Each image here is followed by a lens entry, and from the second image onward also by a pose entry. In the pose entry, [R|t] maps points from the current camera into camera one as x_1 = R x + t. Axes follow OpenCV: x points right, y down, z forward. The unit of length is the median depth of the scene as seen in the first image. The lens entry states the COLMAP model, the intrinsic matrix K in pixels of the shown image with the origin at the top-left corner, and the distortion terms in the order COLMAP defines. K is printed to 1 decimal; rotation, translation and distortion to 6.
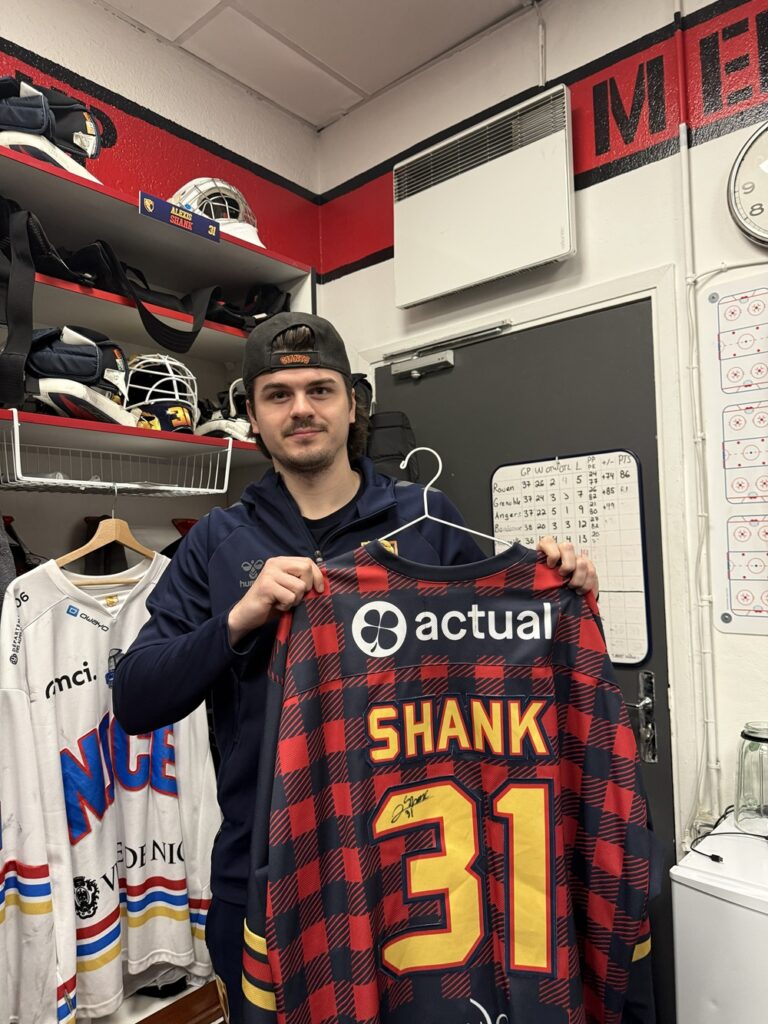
lens RADIAL K [[747.4, 0, 383.7], [0, 747.4, 535.2], [0, 0, 1]] dist [0.057842, -0.088176]
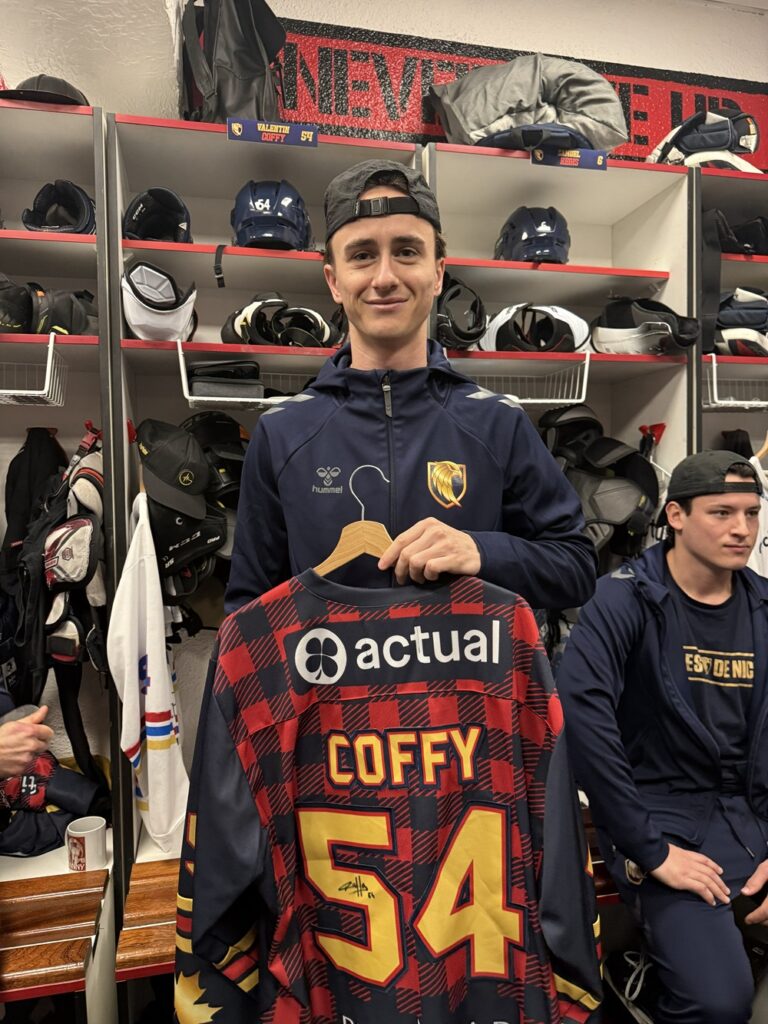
lens RADIAL K [[741.1, 0, 409.2], [0, 741.1, 546.7], [0, 0, 1]] dist [0.001013, -0.006929]
pose [[0.829398, 0.027143, -0.557999, -0.120826], [0.037754, 0.993812, 0.104459, 0.020602], [0.557381, -0.107704, 0.823241, -0.391252]]
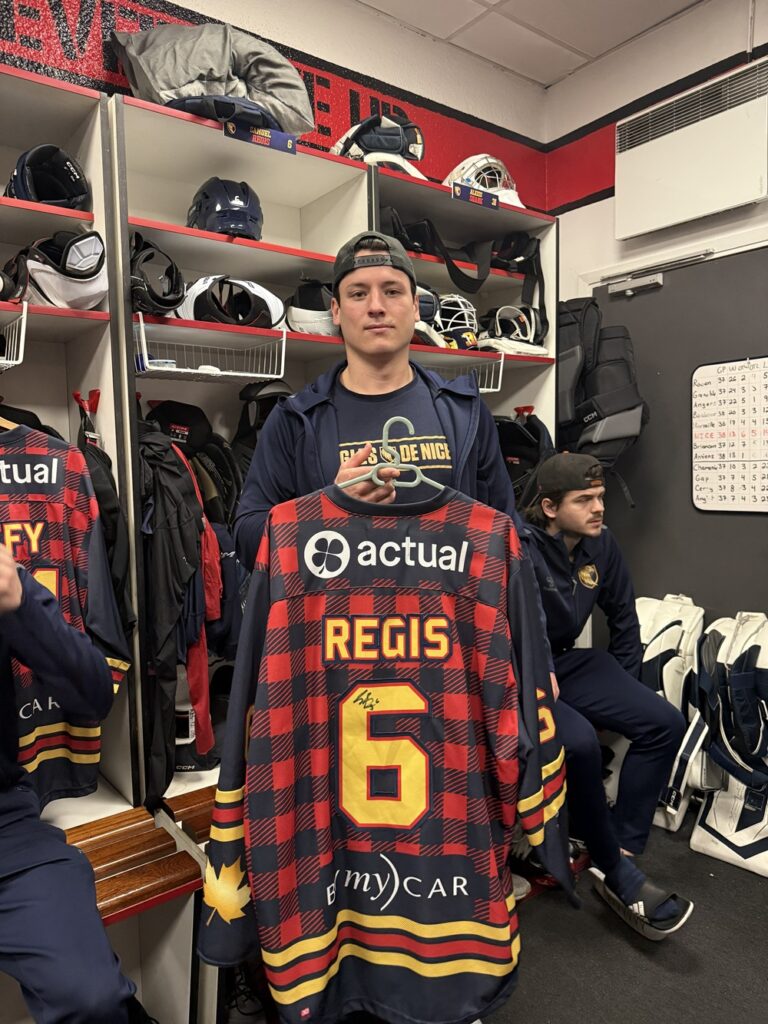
lens RADIAL K [[756.5, 0, 384.9], [0, 756.5, 534.8], [0, 0, 1]] dist [0.001154, 0.000882]
pose [[0.982975, 0.010237, -0.183456, -0.147765], [0.013595, 0.991658, 0.128177, 0.023395], [0.183237, -0.128489, 0.974636, -0.440551]]
